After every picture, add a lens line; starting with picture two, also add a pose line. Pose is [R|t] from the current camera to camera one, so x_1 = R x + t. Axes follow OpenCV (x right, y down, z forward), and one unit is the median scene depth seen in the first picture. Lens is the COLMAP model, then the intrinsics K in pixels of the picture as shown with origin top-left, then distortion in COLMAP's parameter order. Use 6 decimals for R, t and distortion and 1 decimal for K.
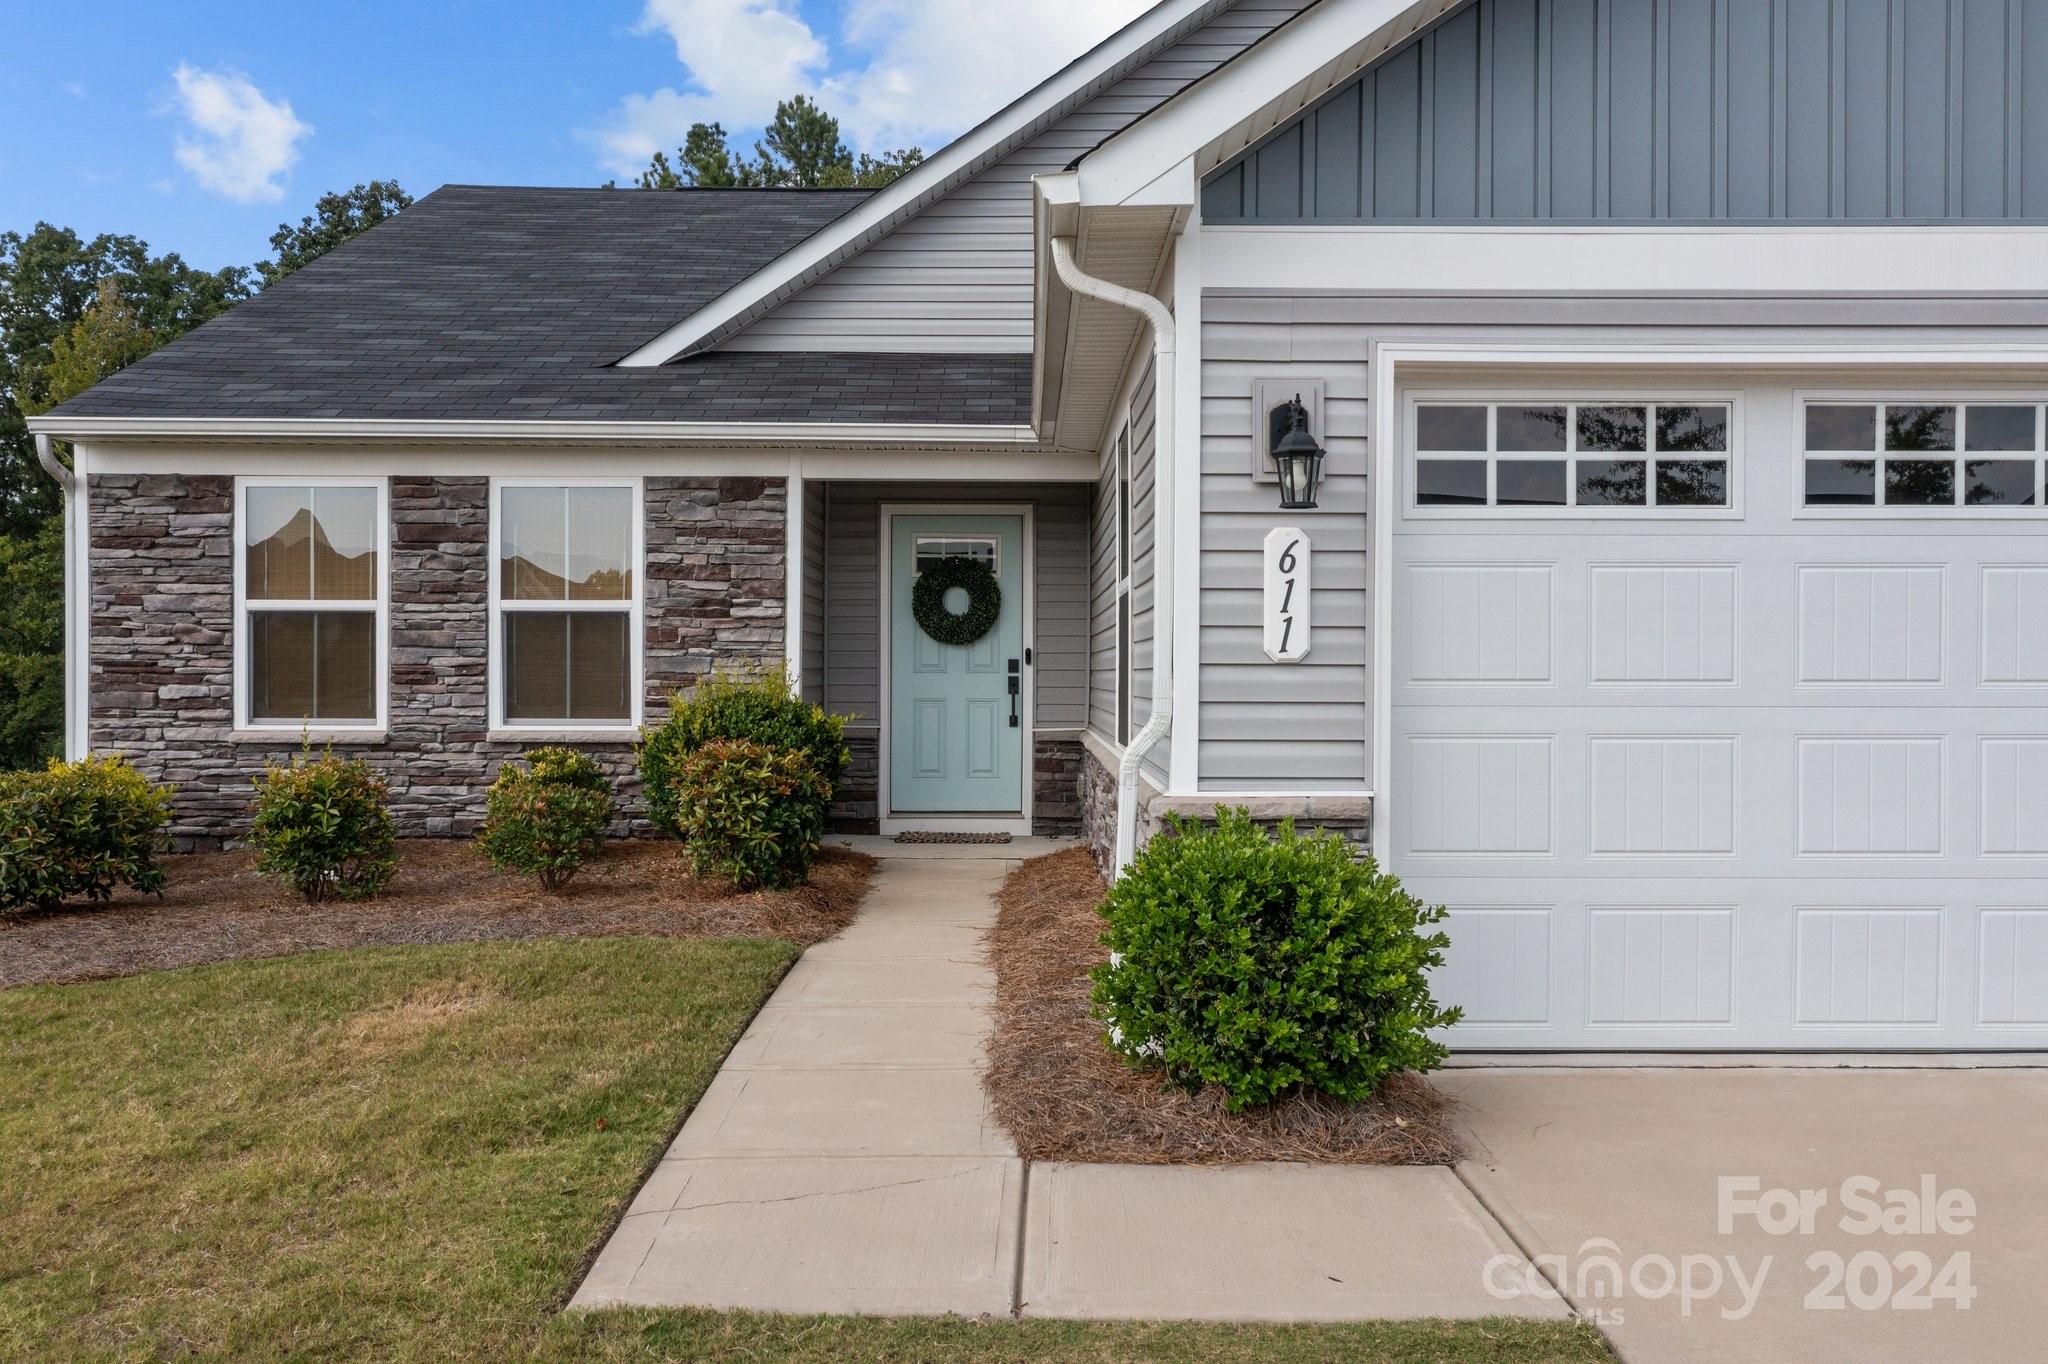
lens RADIAL K [[1643.8, 0, 1020.0], [0, 1643.8, 674.1], [0, 0, 1]] dist [-0.000217, 0.009740]
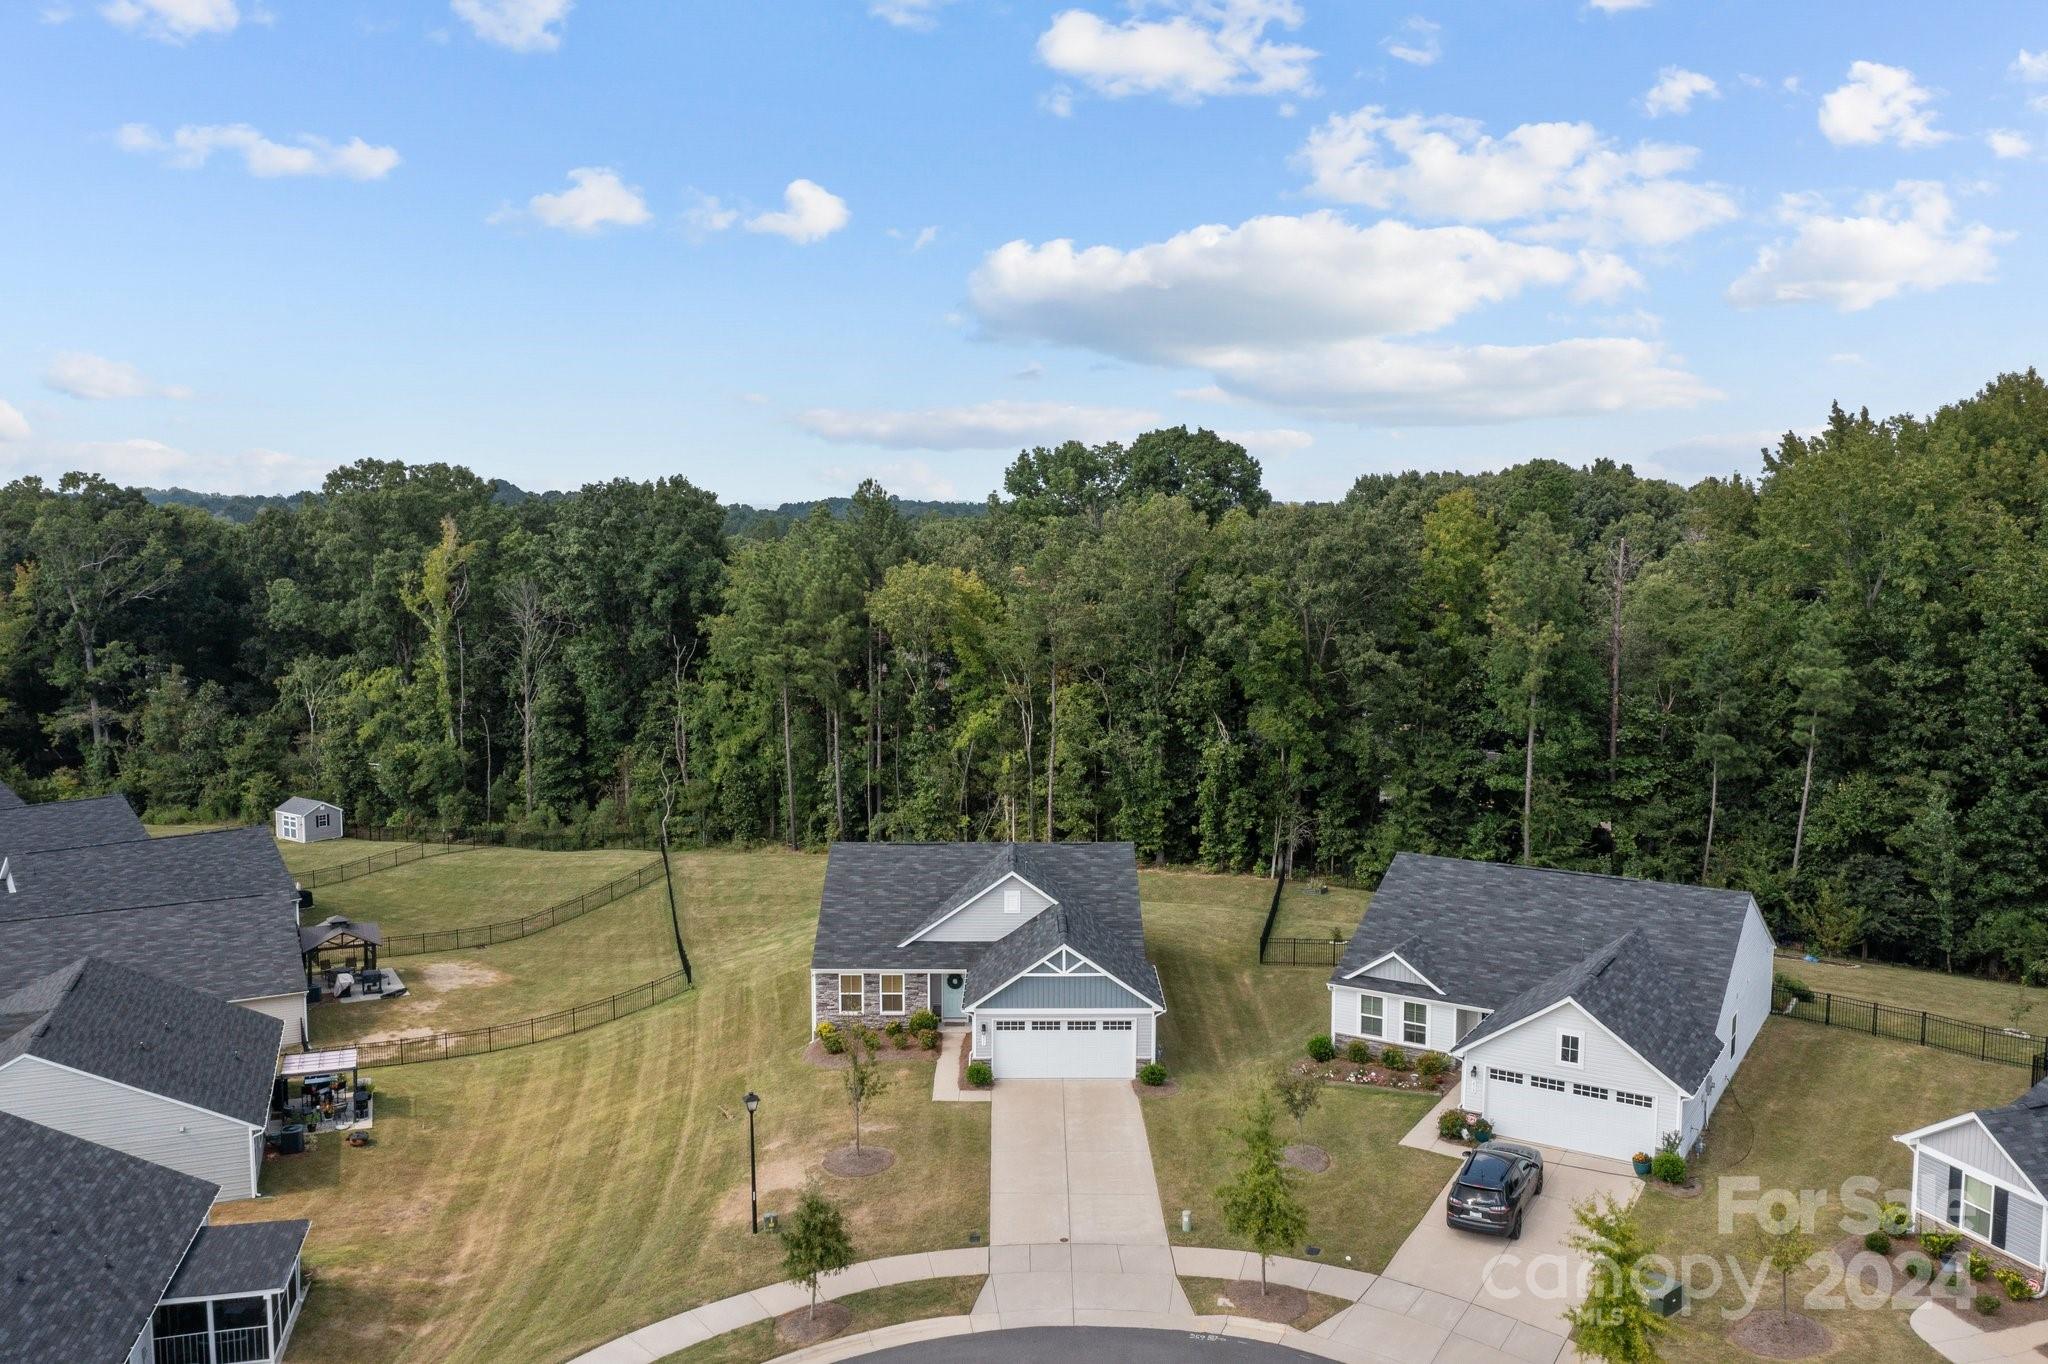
lens RADIAL K [[1678.7, 0, 1005.6], [0, 1678.7, 621.5], [0, 0, 1]] dist [-0.011642, -0.009978]
pose [[0.999913, -0.007104, -0.011088, 0.232807], [0.007924, 0.997094, 0.075774, -1.923632], [0.010518, -0.075855, 0.997063, -5.216048]]
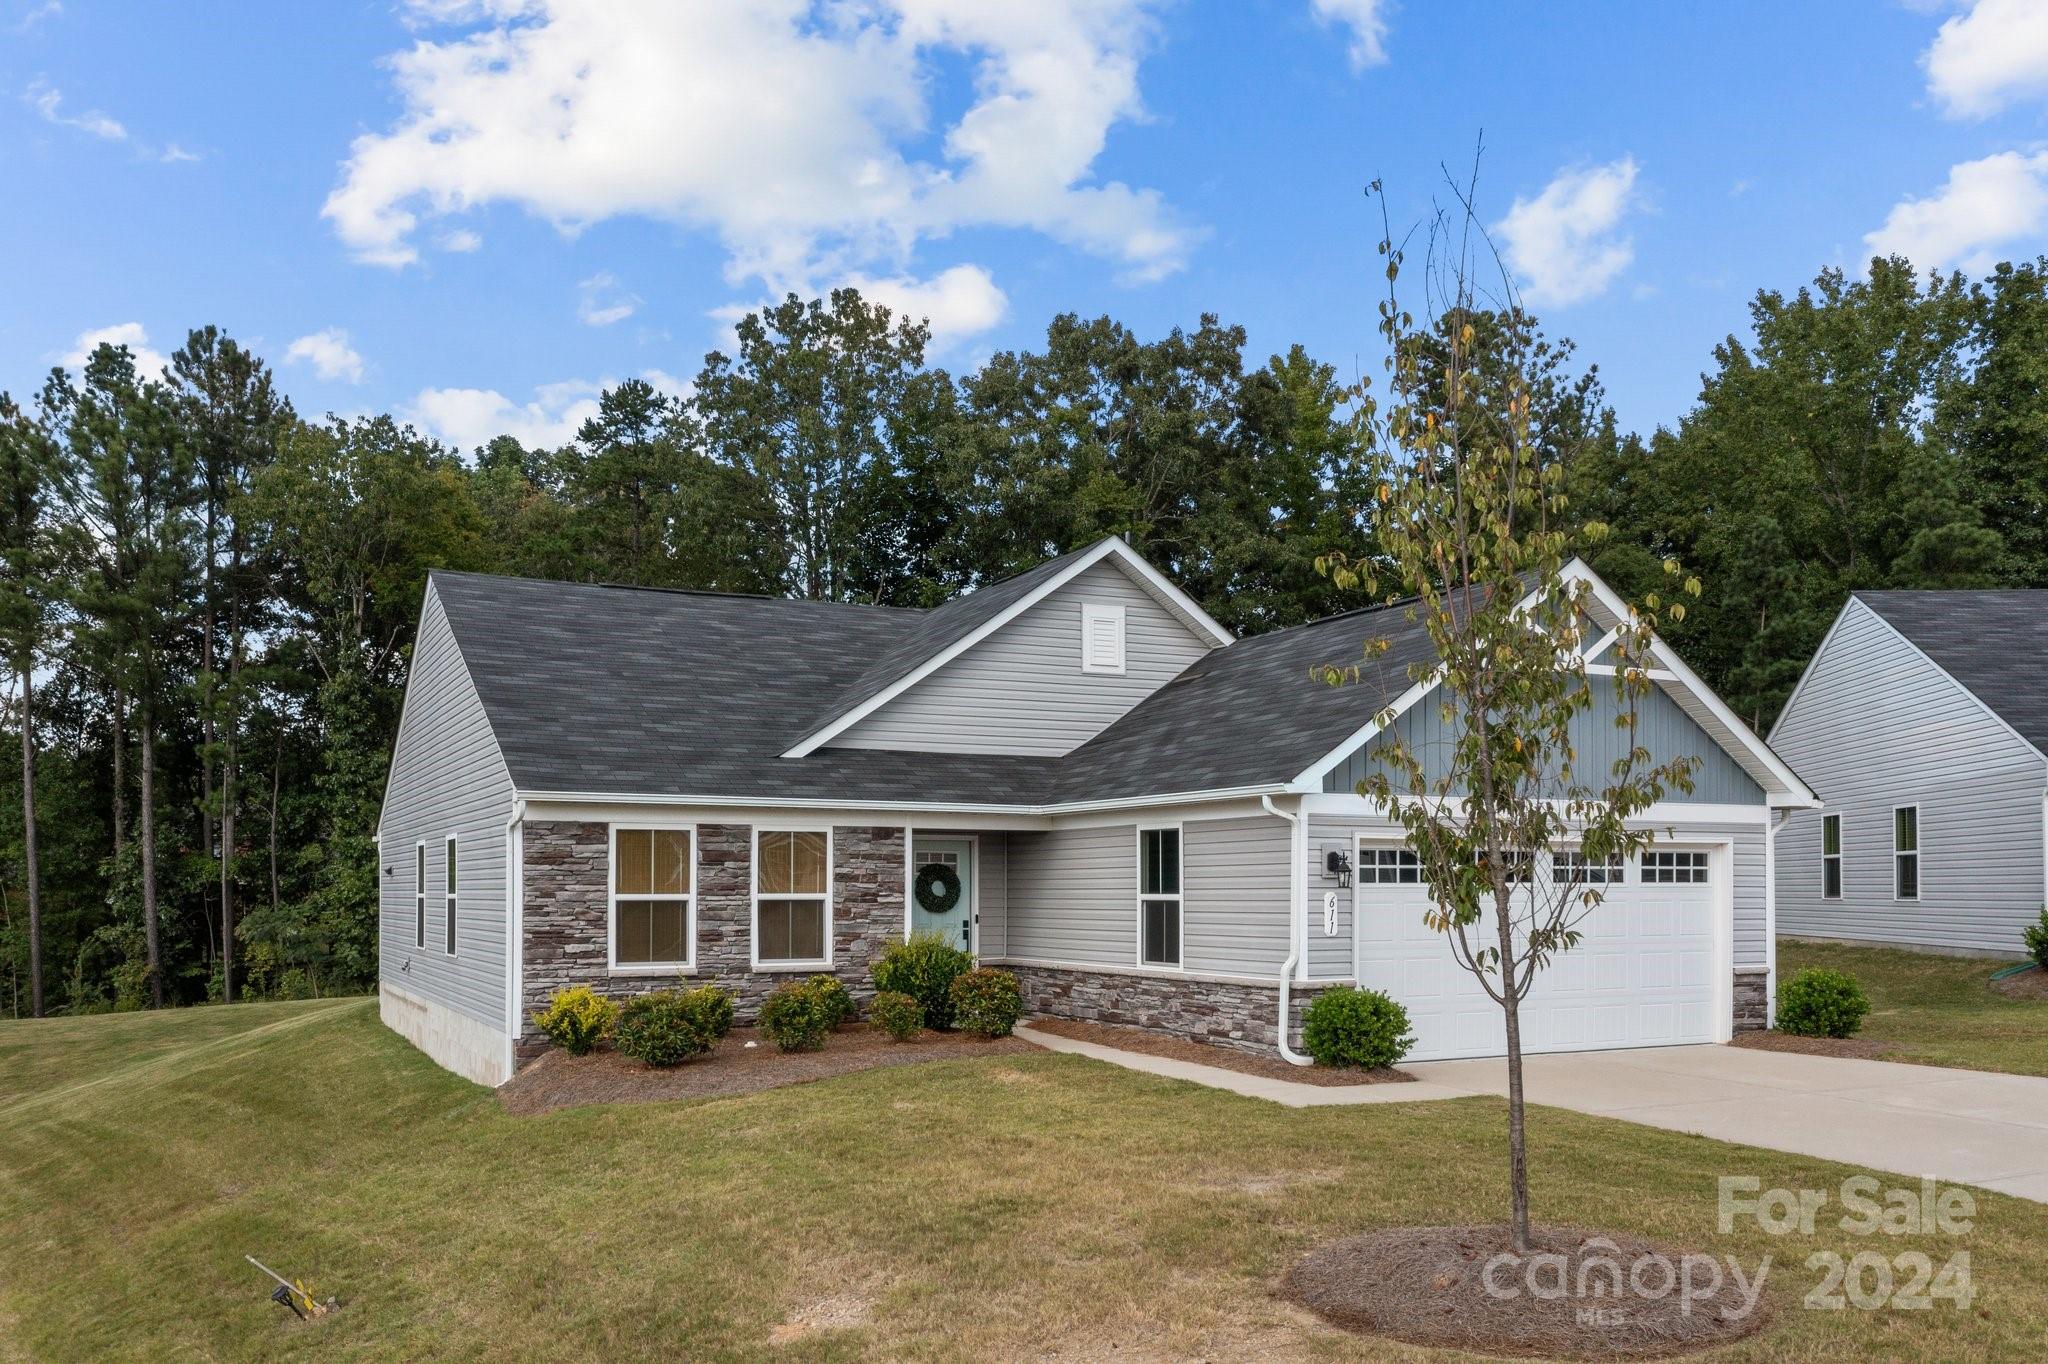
lens RADIAL K [[1683.2, 0, 1019.7], [0, 1683.2, 882.4], [0, 0, 1]] dist [0.002126, 0.002292]
pose [[0.893451, -0.001990, 0.449156, -0.886258], [0.003680, 0.999989, -0.002889, -0.051115], [-0.449145, 0.004235, 0.893449, -0.770945]]
